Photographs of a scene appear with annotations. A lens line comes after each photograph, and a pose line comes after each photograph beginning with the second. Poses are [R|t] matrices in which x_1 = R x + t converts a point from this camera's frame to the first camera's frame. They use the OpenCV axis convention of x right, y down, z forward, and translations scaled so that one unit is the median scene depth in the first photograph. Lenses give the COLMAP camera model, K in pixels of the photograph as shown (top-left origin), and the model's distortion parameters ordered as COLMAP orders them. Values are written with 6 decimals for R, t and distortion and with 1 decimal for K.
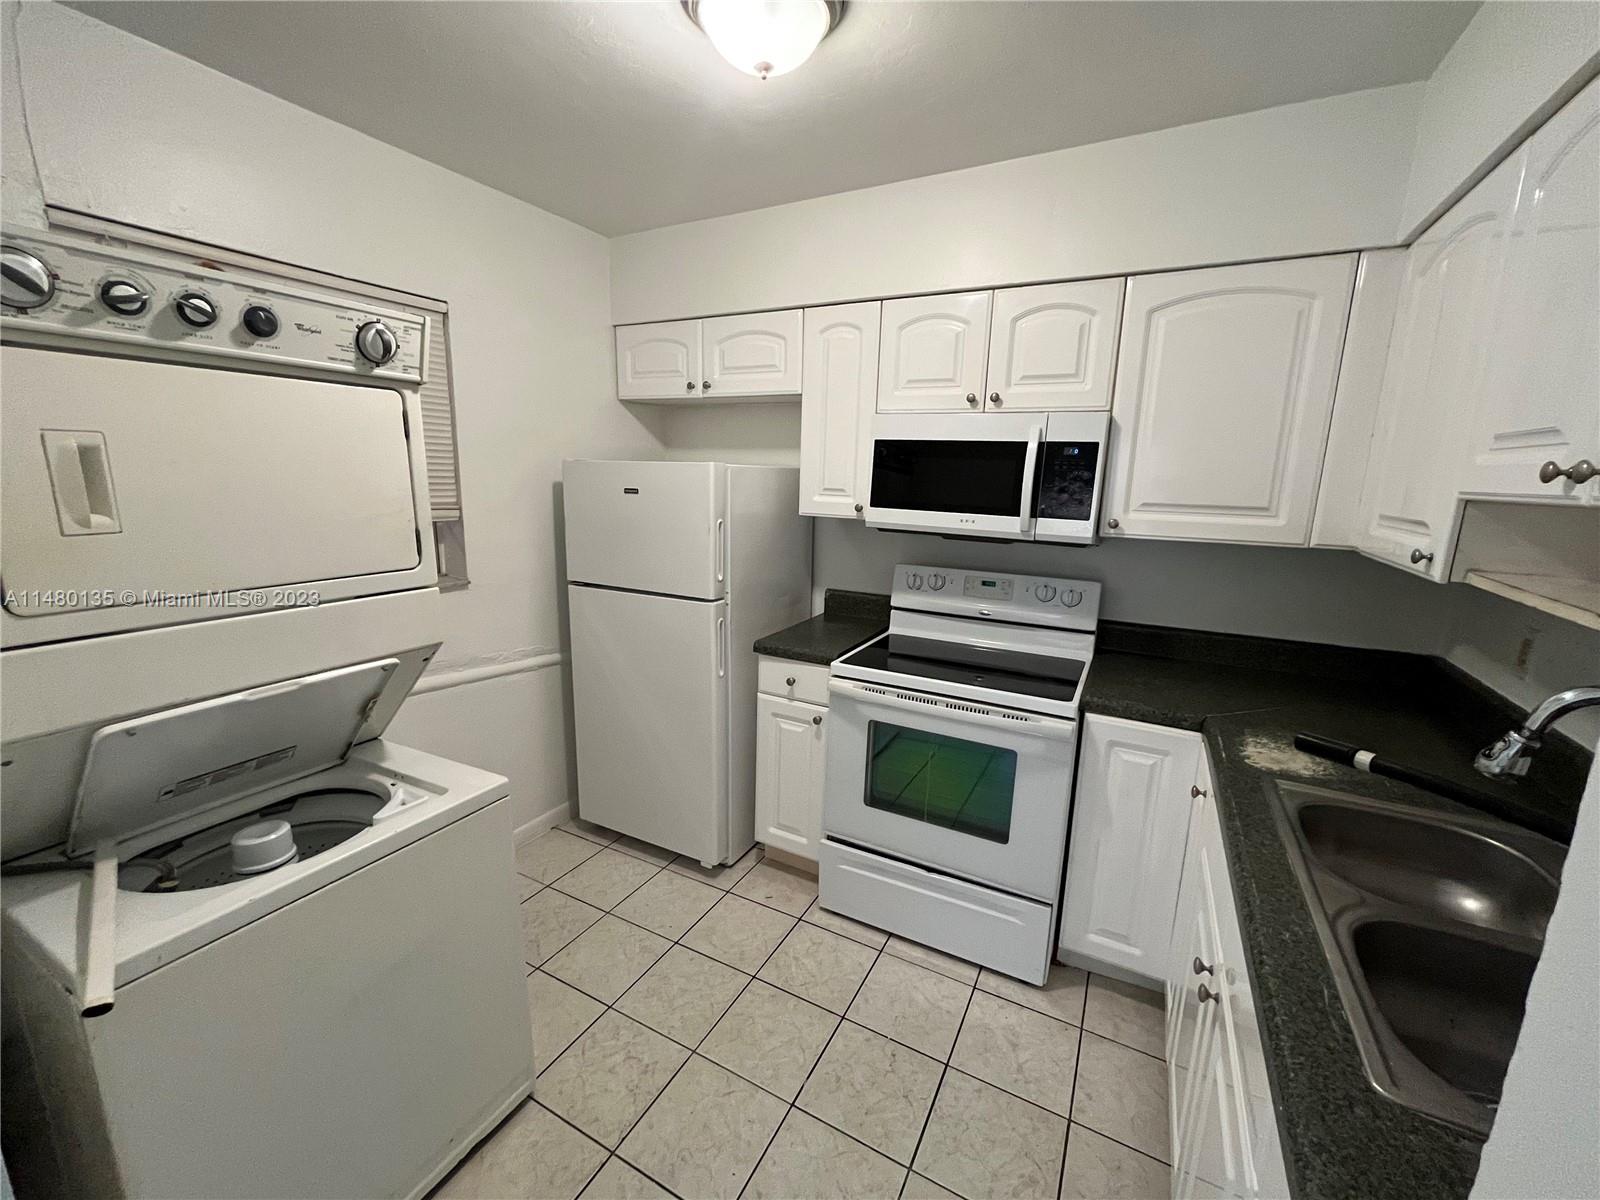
lens RADIAL K [[648.6, 0, 800.0], [0, 648.6, 600.0], [0, 0, 1]] dist [-0.001063, -0.000145]
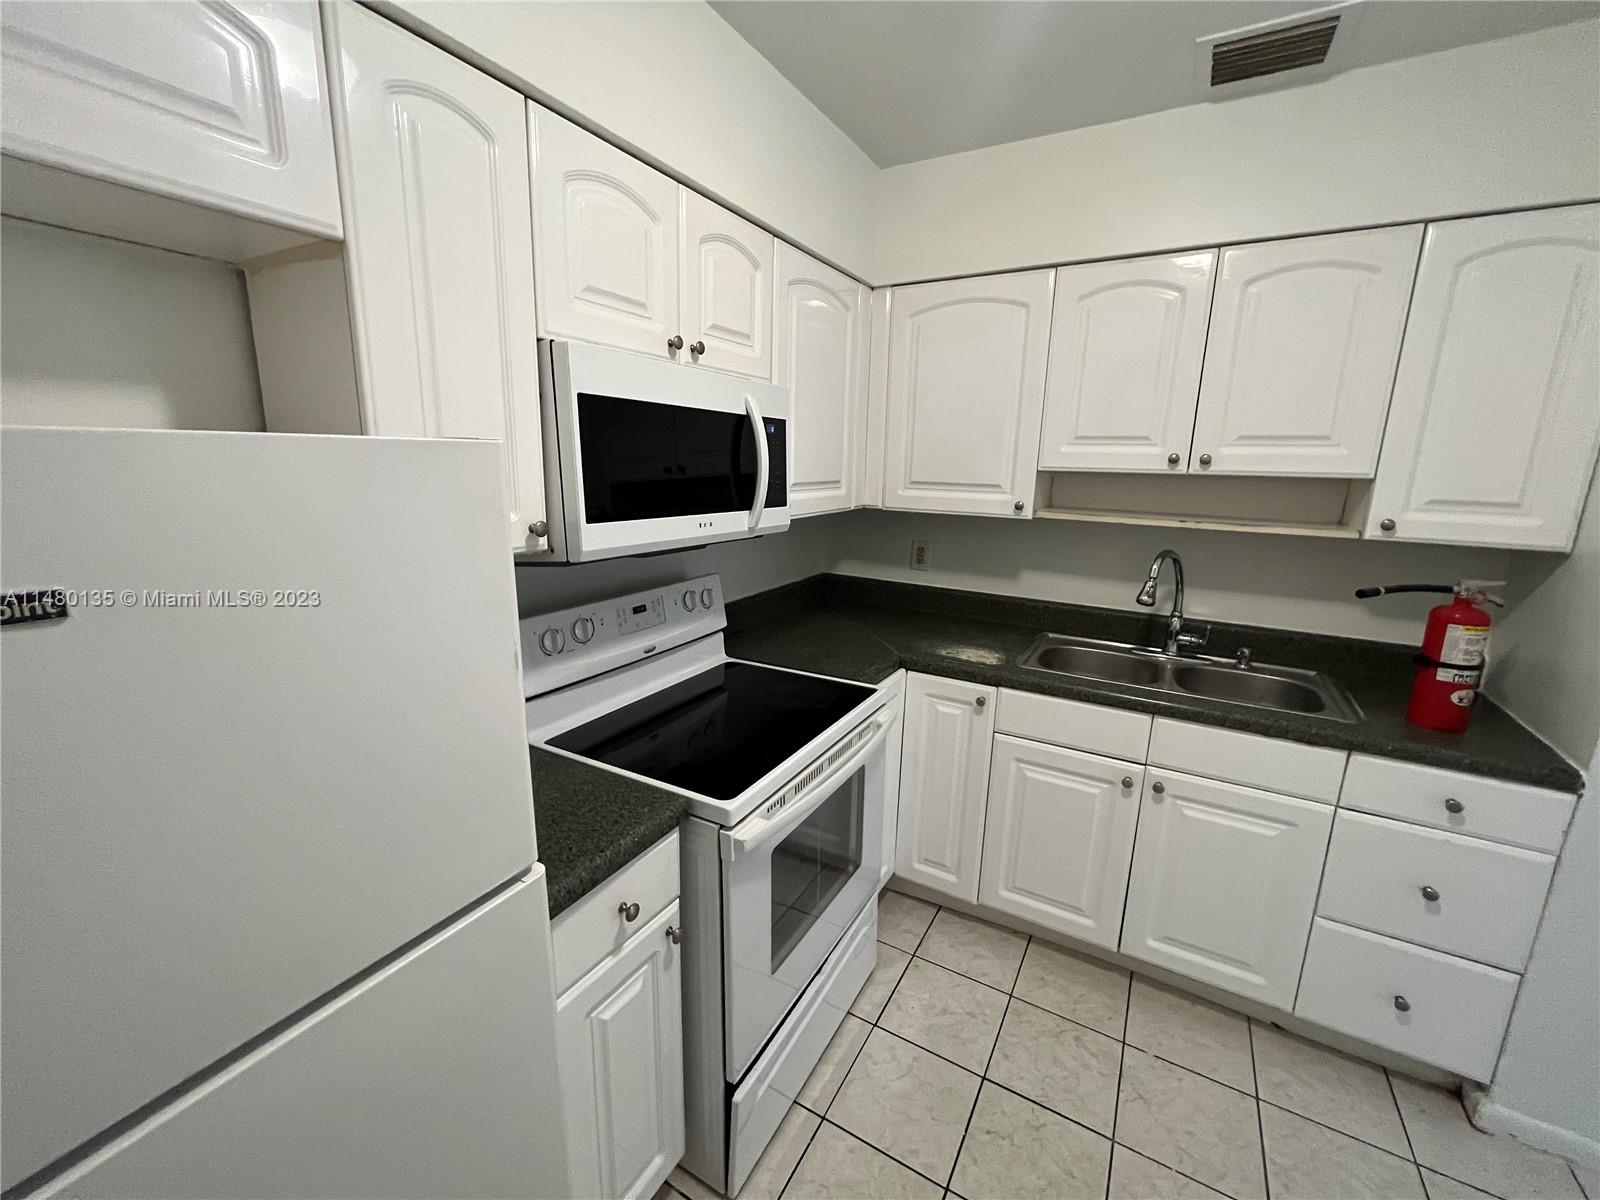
lens RADIAL K [[648.6, 0, 800.0], [0, 648.6, 600.0], [0, 0, 1]] dist [-0.001063, -0.000145]
pose [[0.029538, -0.238346, 0.970731, -0.477582], [0.177803, 0.956920, 0.229545, -0.203127], [-0.983623, 0.165819, 0.070644, 0.940617]]
